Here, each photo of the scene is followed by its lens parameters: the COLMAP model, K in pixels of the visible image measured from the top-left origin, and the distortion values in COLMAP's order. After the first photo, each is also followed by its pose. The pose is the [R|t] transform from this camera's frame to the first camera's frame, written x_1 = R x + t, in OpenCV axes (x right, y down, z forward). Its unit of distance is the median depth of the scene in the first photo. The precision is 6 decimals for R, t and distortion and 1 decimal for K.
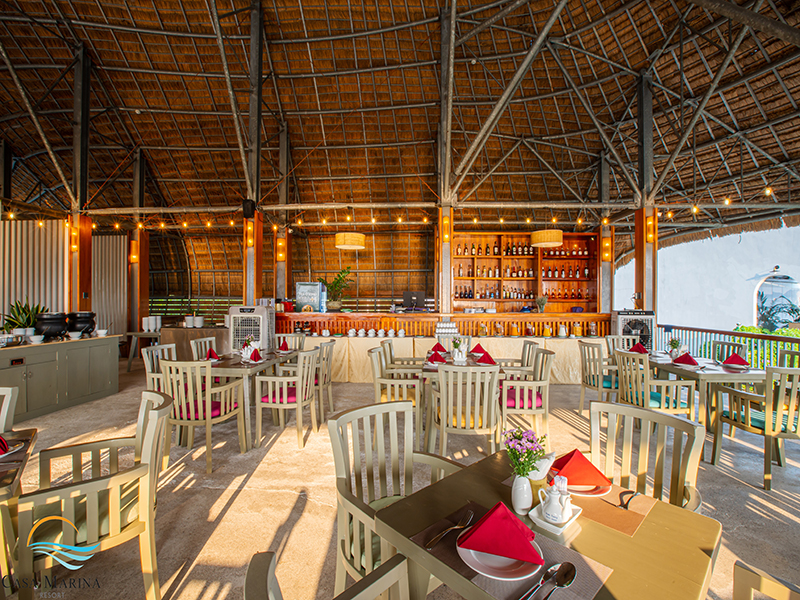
lens RADIAL K [[374.1, 0, 400.0], [0, 374.1, 300.0], [0, 0, 1]] dist [-0.061020, 0.022166]
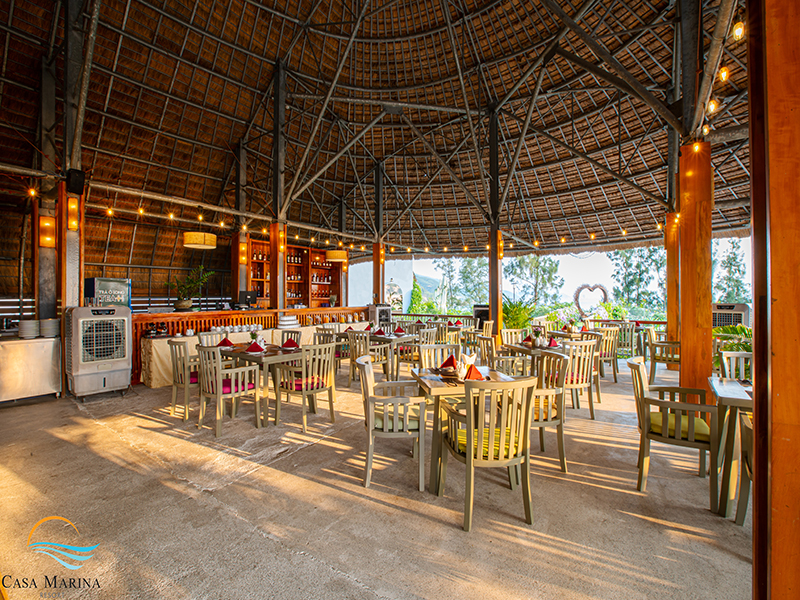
lens RADIAL K [[374.1, 0, 400.0], [0, 374.1, 300.0], [0, 0, 1]] dist [-0.061020, 0.022166]
pose [[0.514848, -0.009091, 0.857234, -0.686550], [0.005490, 0.999958, 0.007307, -0.000730], [-0.857264, 0.000944, 0.514876, 0.027122]]
